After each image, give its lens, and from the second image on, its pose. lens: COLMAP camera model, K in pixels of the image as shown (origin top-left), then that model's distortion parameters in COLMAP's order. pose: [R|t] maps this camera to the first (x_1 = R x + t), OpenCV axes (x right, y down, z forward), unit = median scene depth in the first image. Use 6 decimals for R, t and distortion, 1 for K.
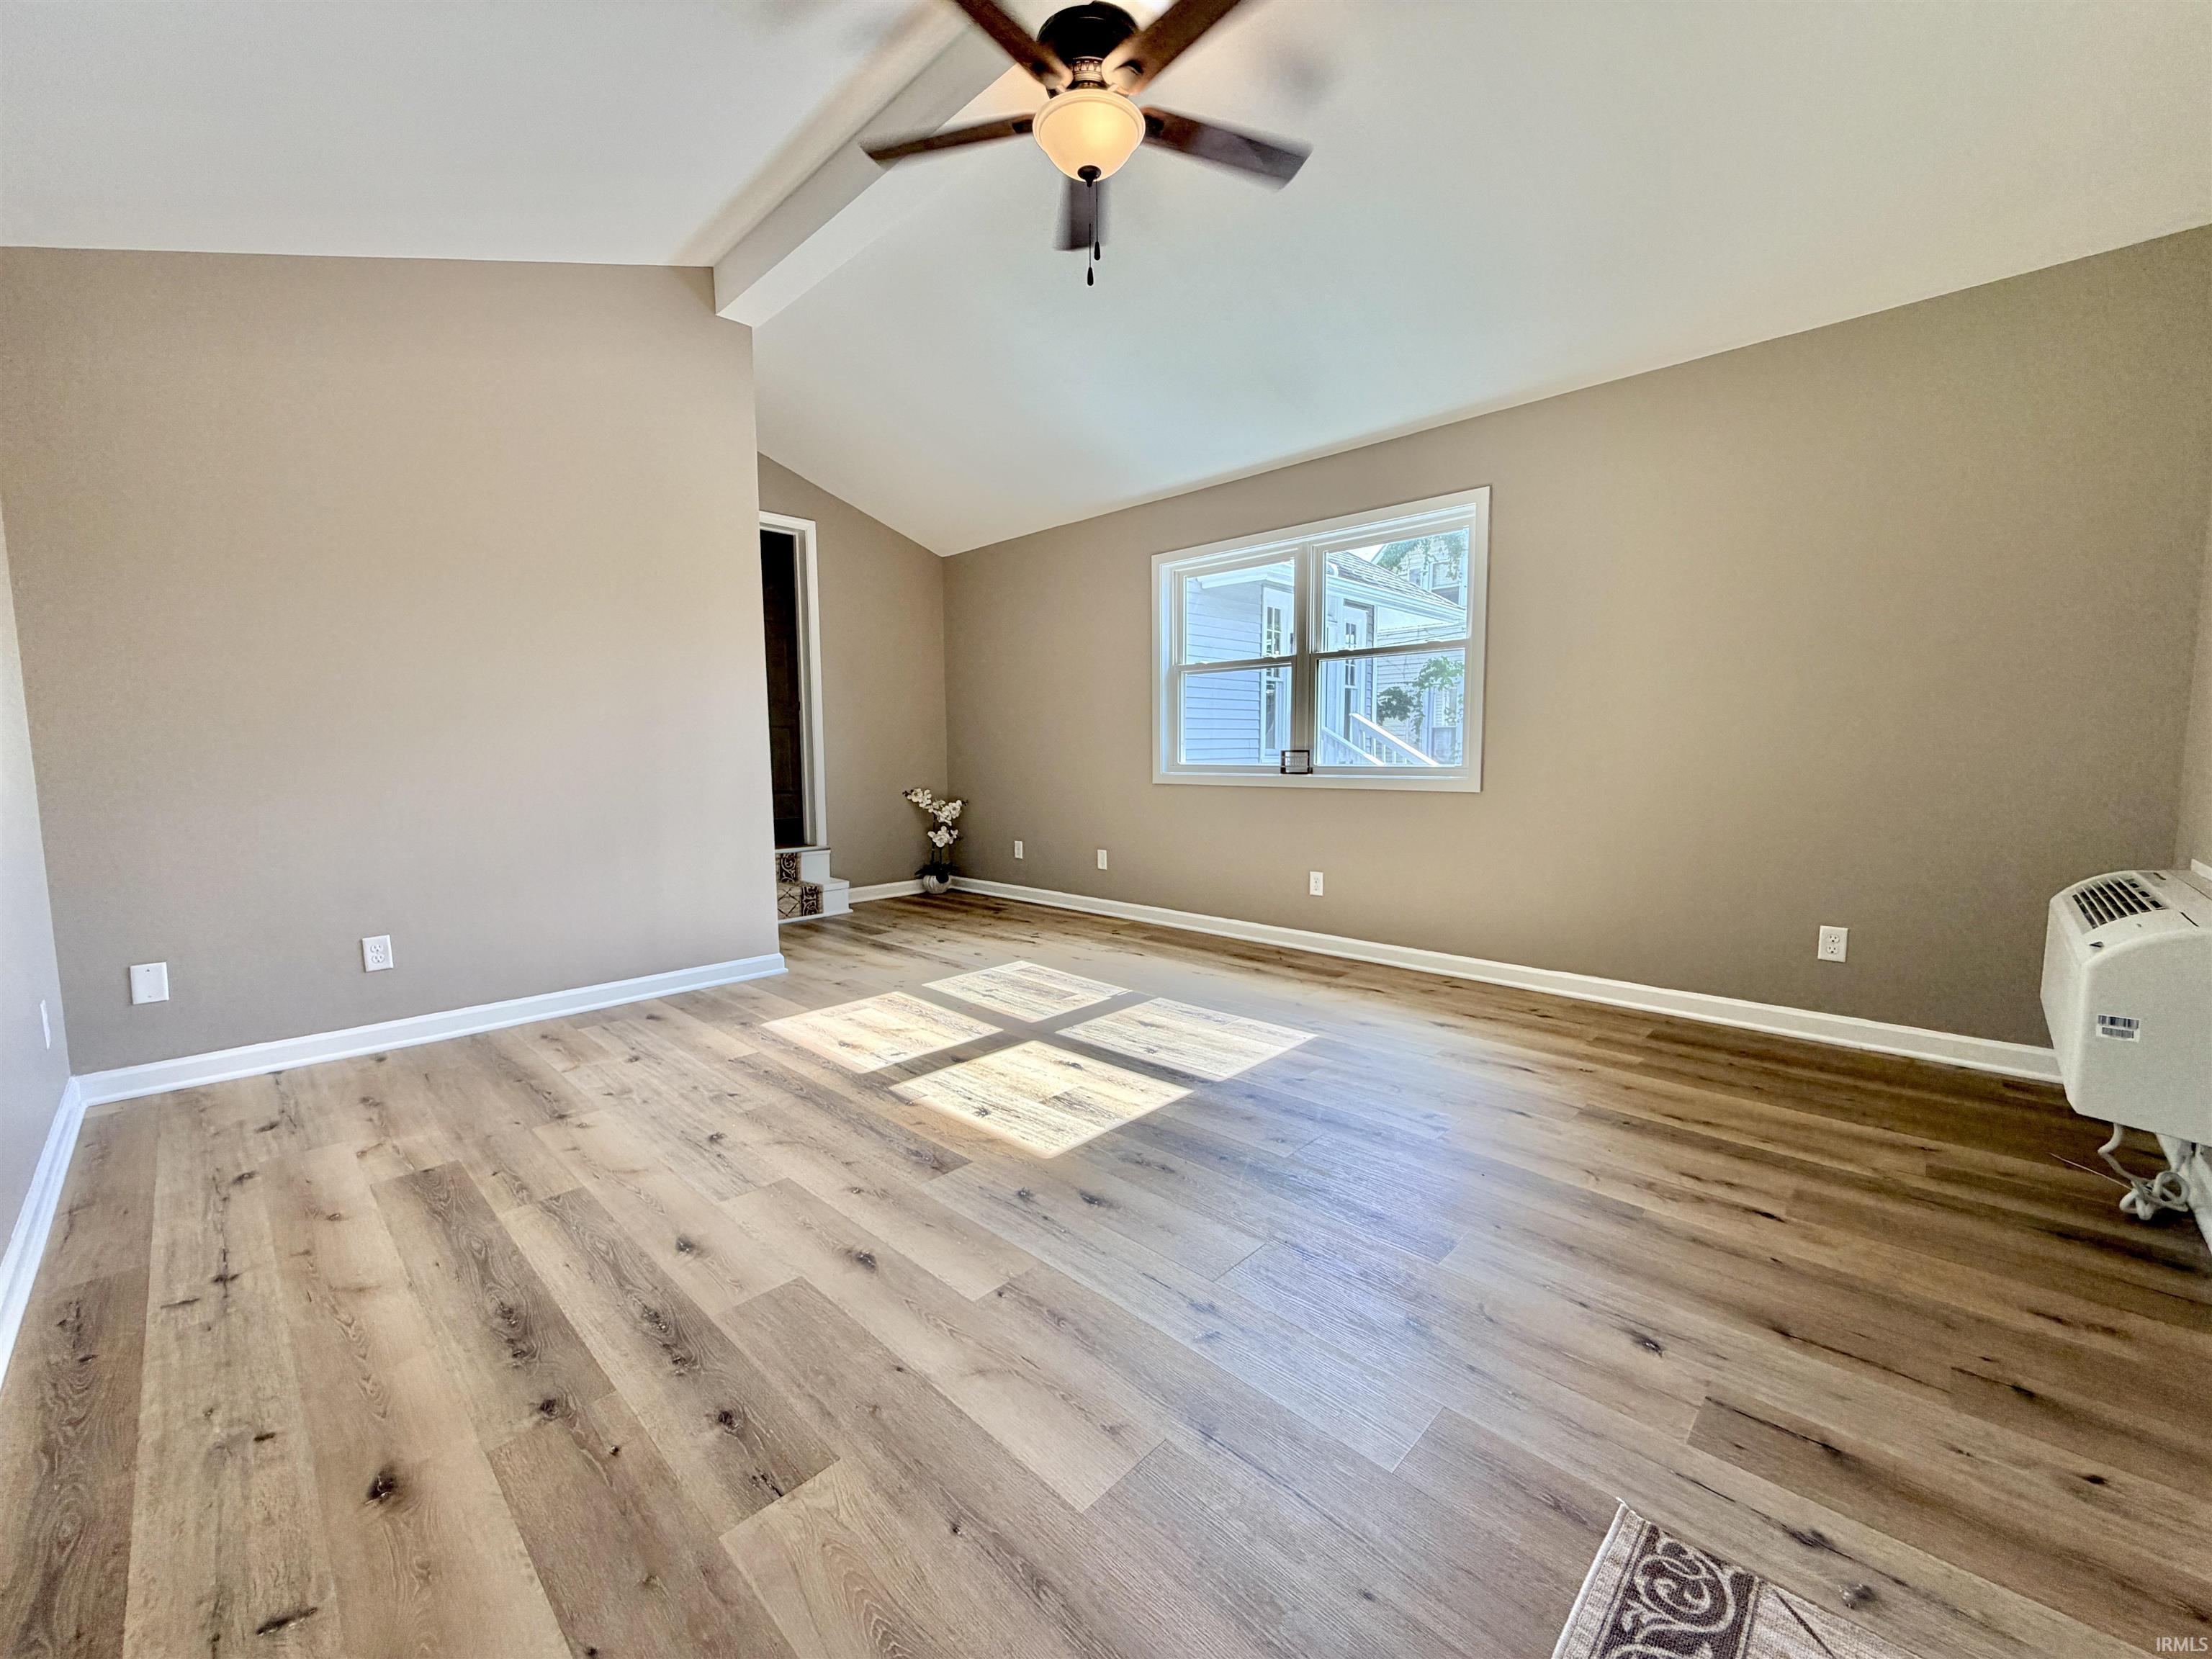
lens RADIAL K [[882.0, 0, 1107.2], [0, 882.0, 833.9], [0, 0, 1]] dist [0.002380, 0.000164]
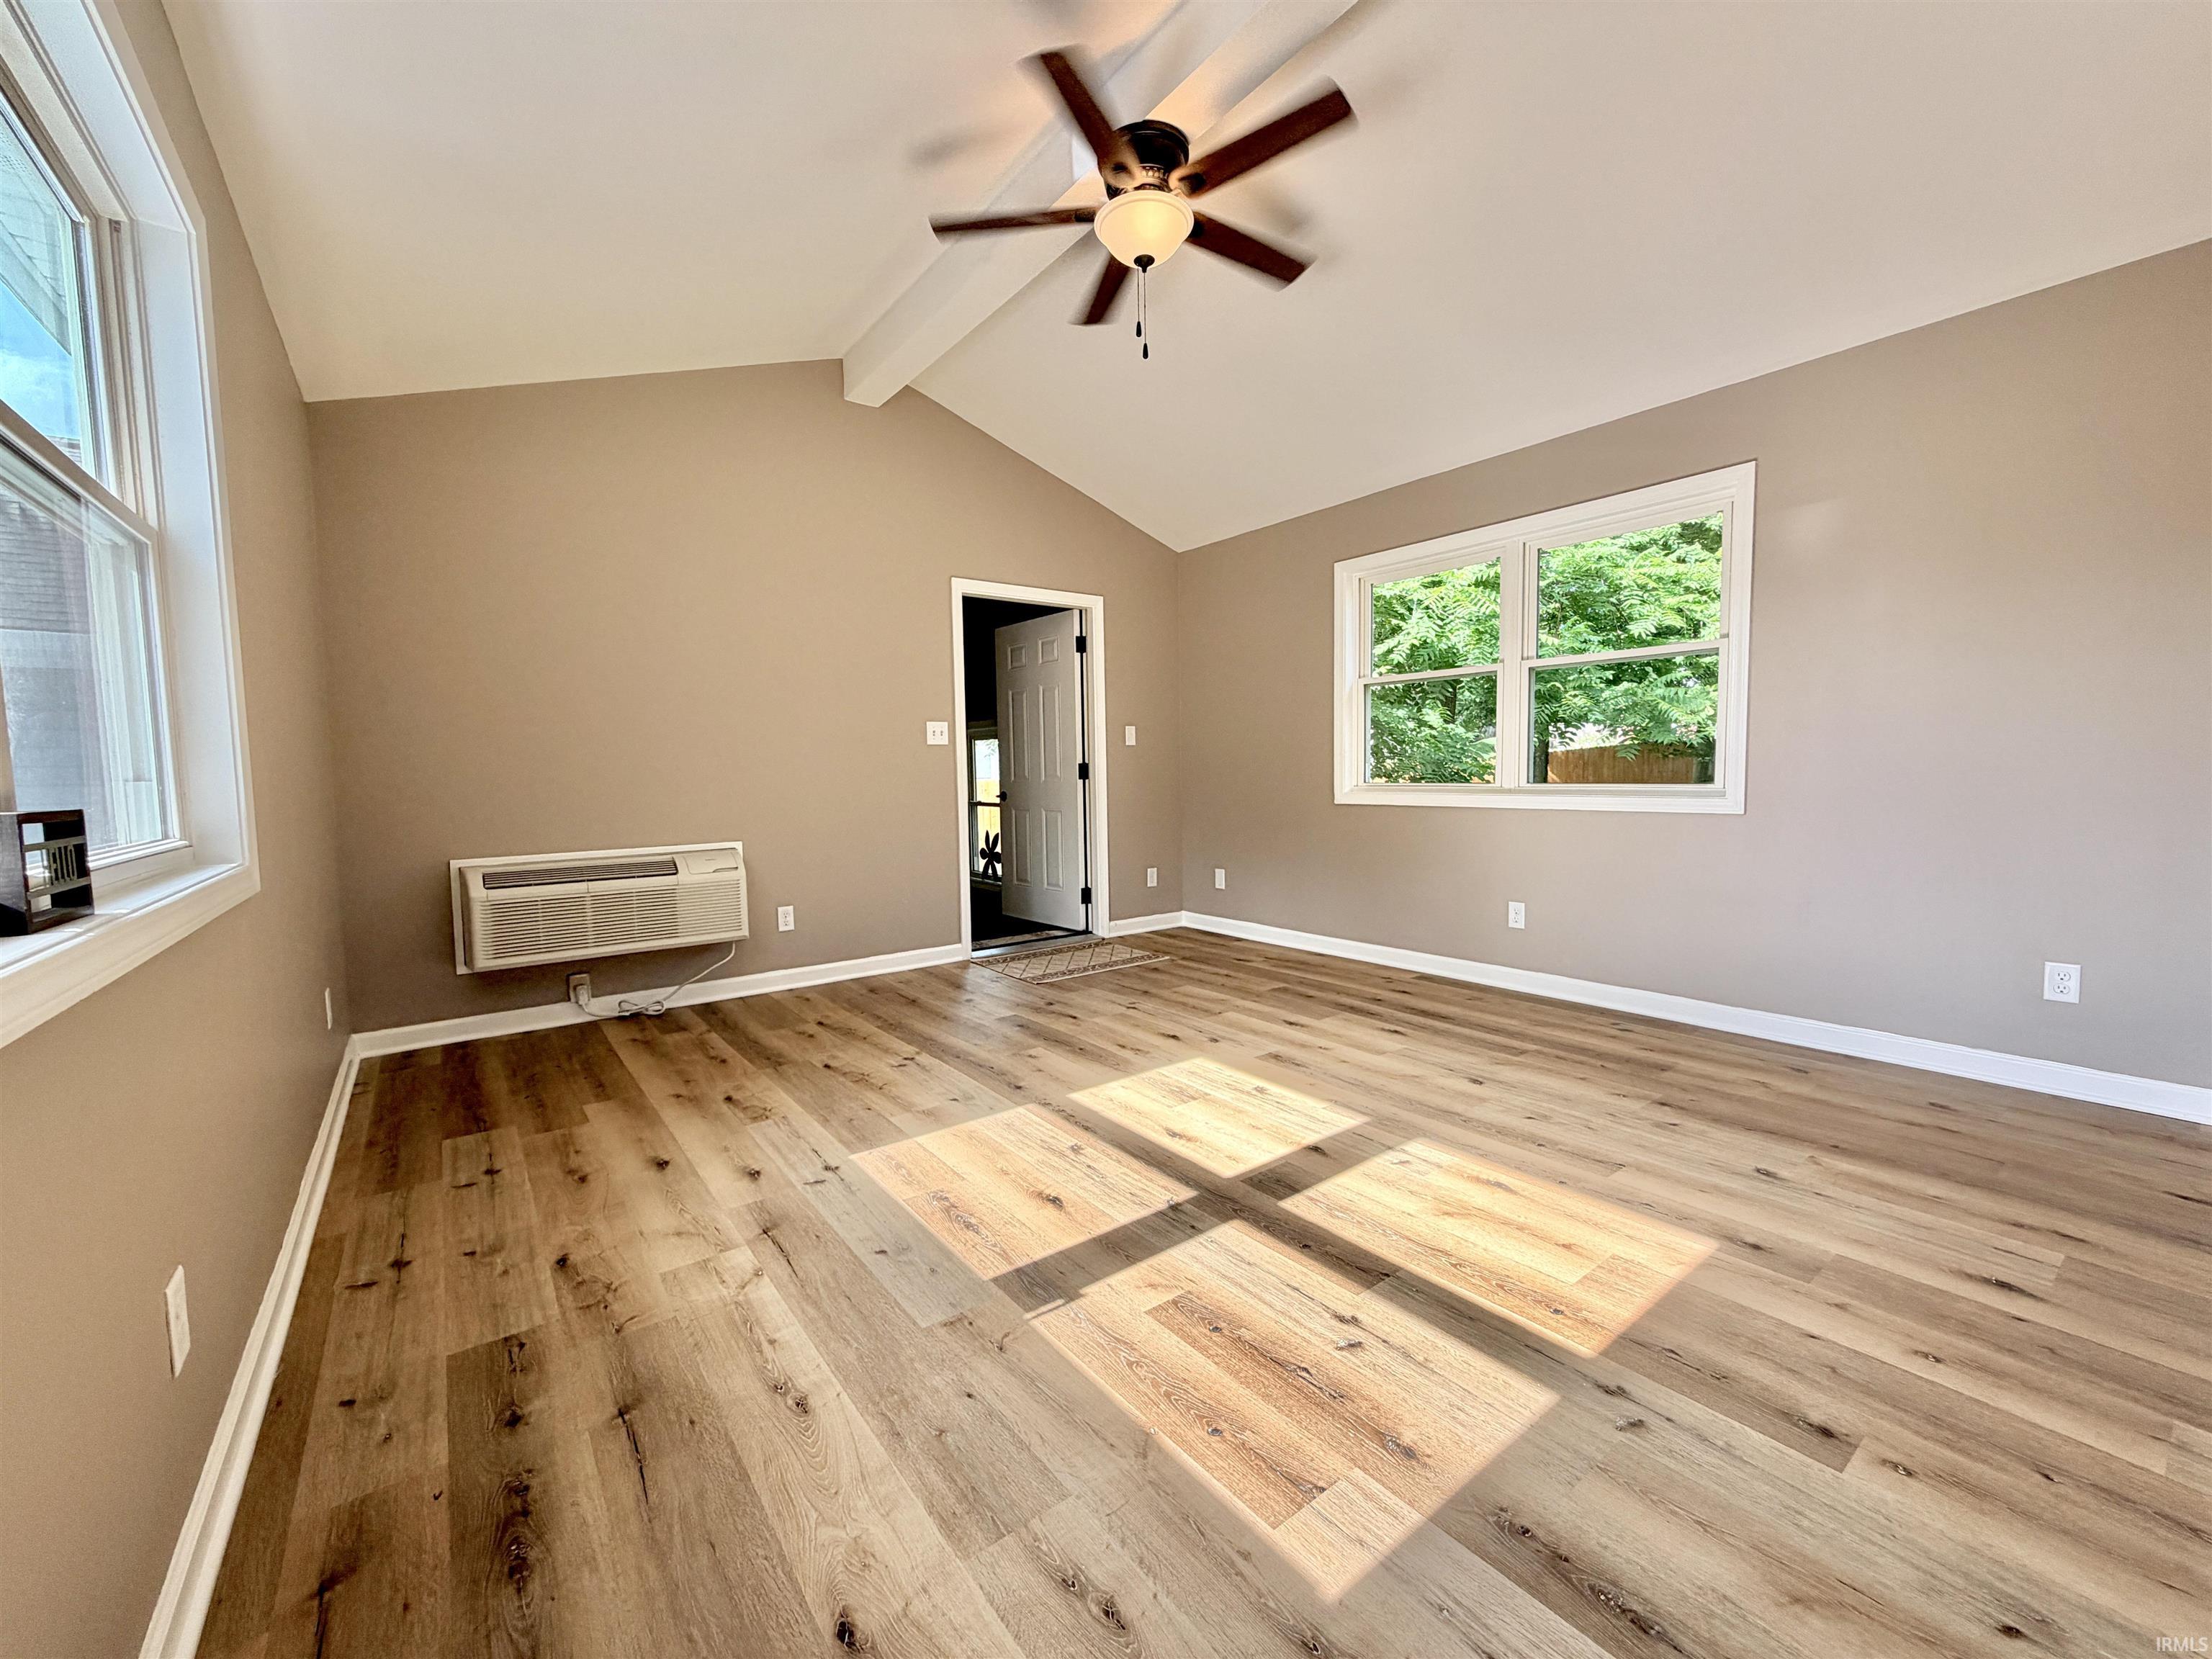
lens RADIAL K [[882.0, 0, 1103.8], [0, 882.0, 829.4], [0, 0, 1]] dist [0.002380, 0.000164]
pose [[-0.986708, 0.015872, 0.161729, -0.125745], [0.042290, 0.986008, 0.161247, -0.194490], [-0.156907, 0.165943, -0.973572, 1.989702]]
